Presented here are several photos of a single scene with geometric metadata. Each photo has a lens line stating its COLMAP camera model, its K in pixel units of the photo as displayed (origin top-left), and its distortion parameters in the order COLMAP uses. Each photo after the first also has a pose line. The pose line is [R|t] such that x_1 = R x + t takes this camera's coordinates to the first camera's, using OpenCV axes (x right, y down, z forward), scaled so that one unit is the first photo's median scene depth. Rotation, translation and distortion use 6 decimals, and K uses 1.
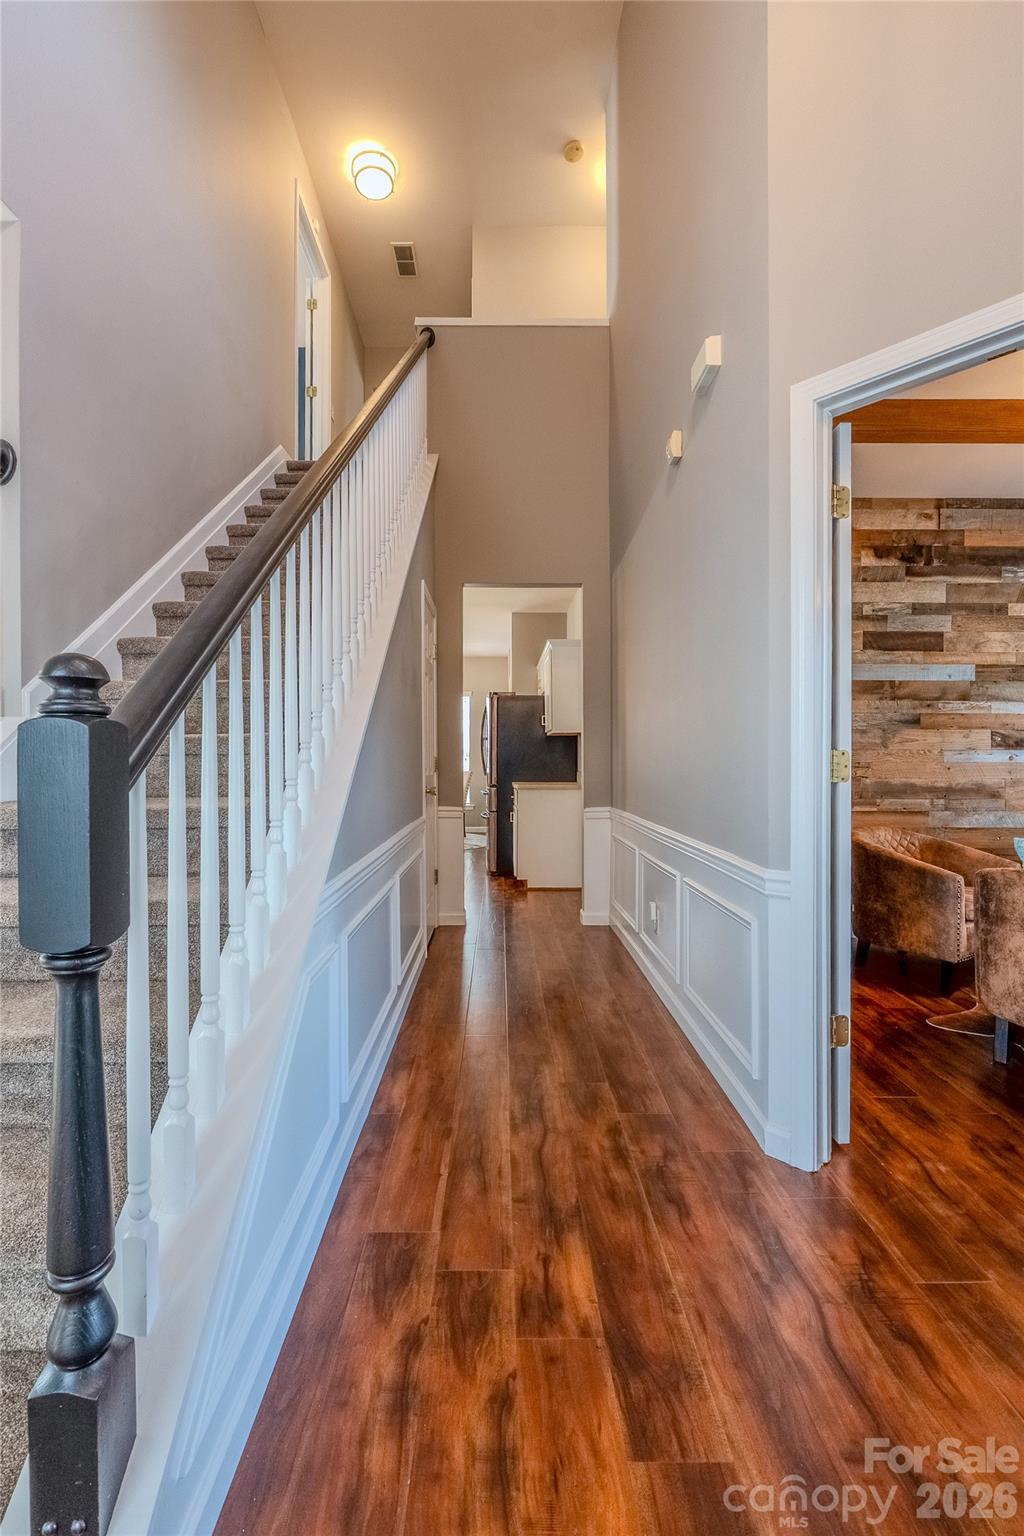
lens RADIAL K [[650.1, 0, 509.7], [0, 650.1, 770.3], [0, 0, 1]] dist [-0.013871, -0.002086]
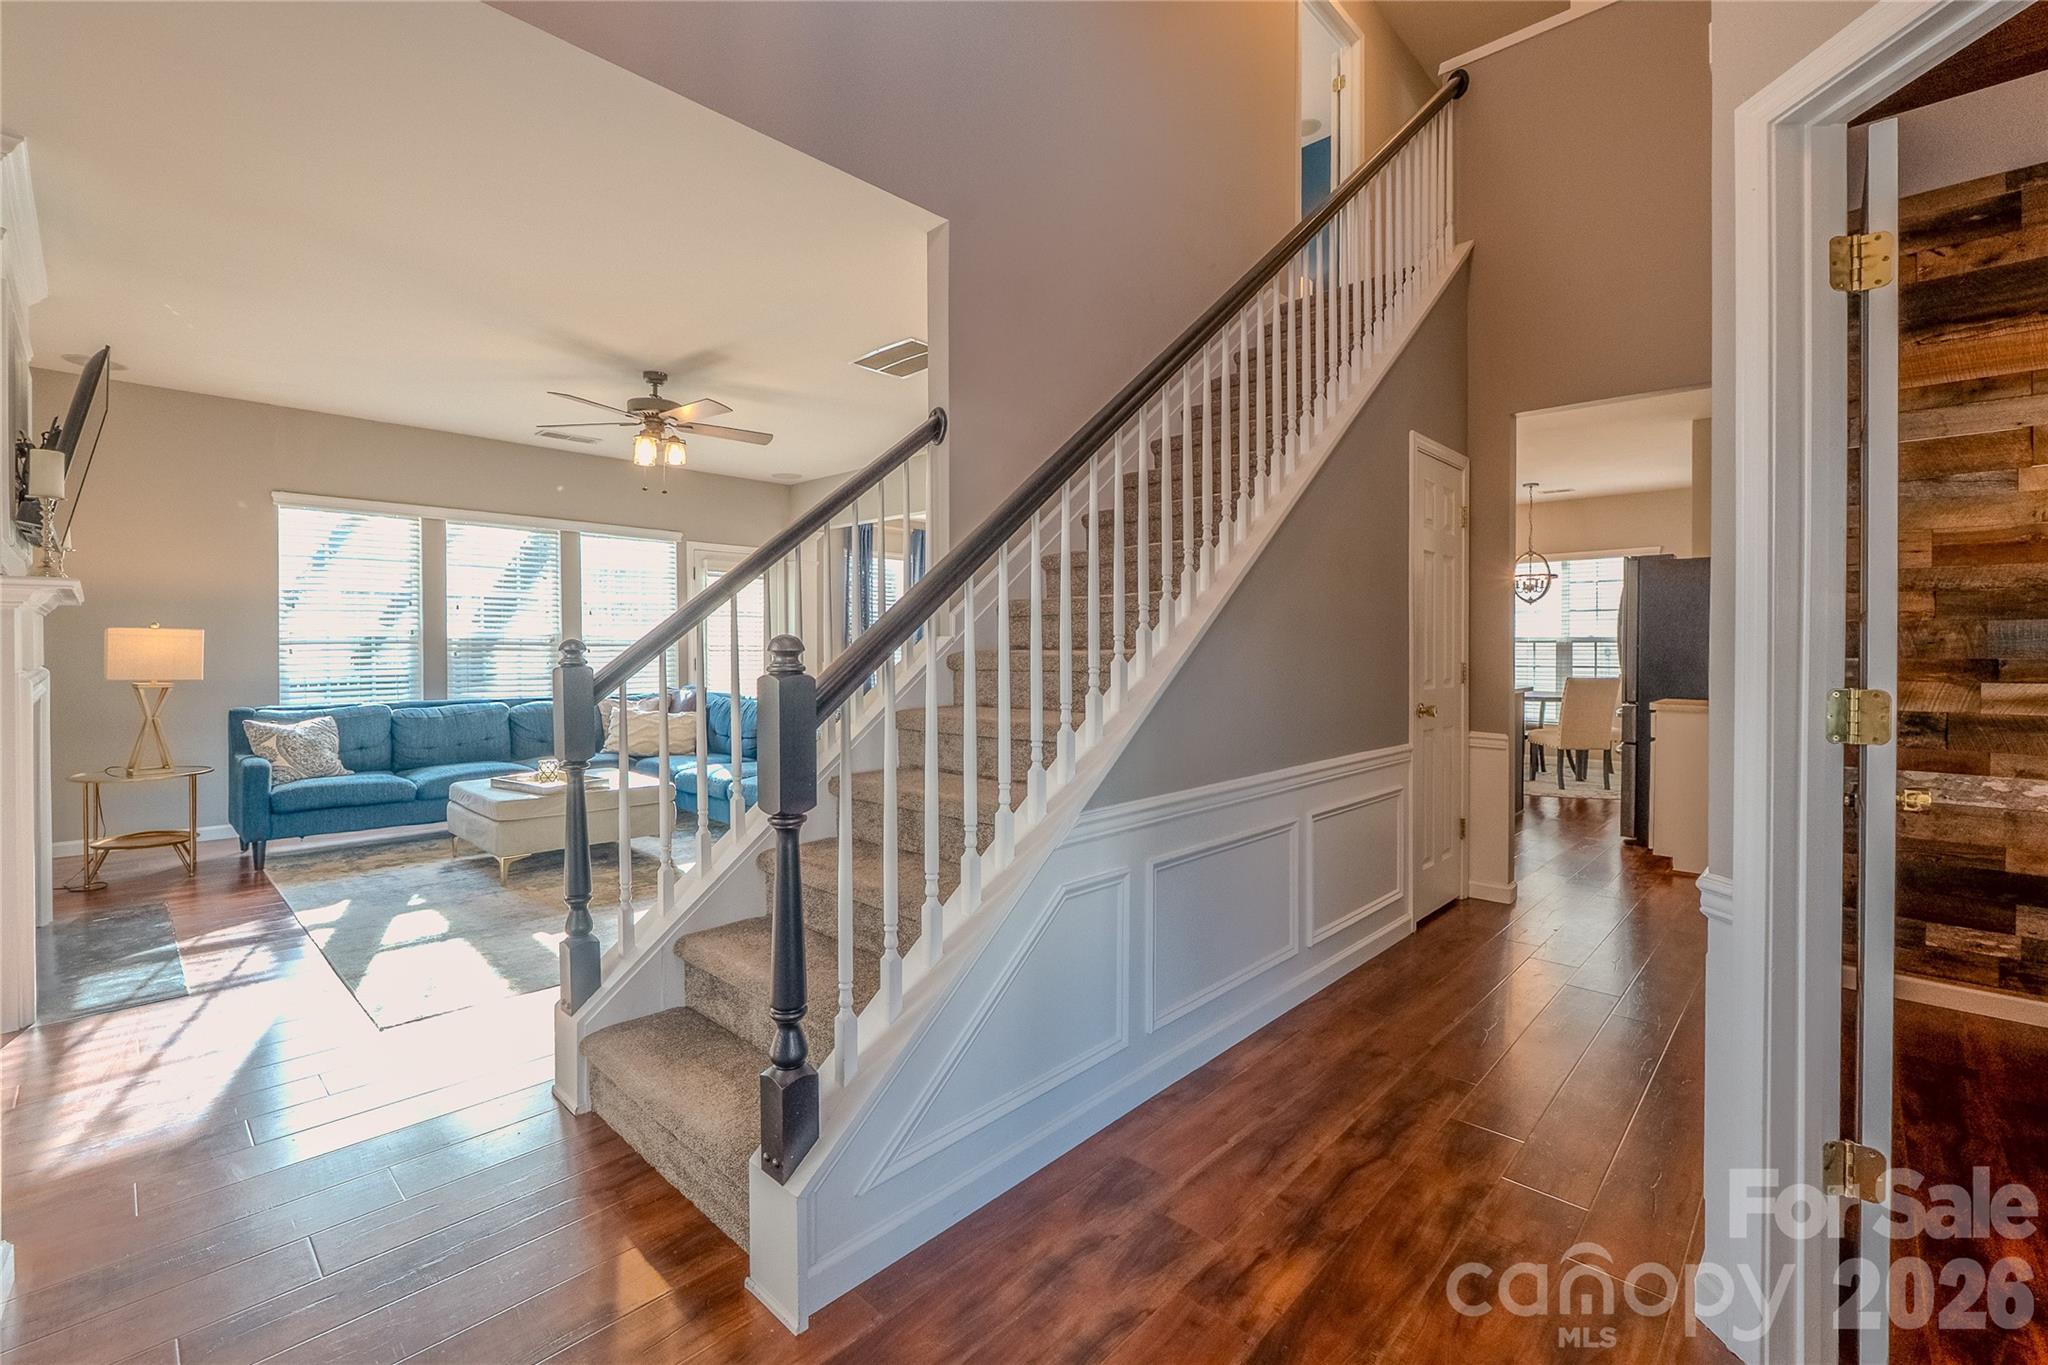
lens RADIAL K [[866.8, 0, 1026.0], [0, 866.8, 661.9], [0, 0, 1]] dist [-0.013871, -0.002086]
pose [[0.724411, 0.013631, -0.689234, 0.556754], [-0.013897, 0.999890, 0.005168, -0.055745], [0.689229, 0.005835, 0.724520, -0.082165]]
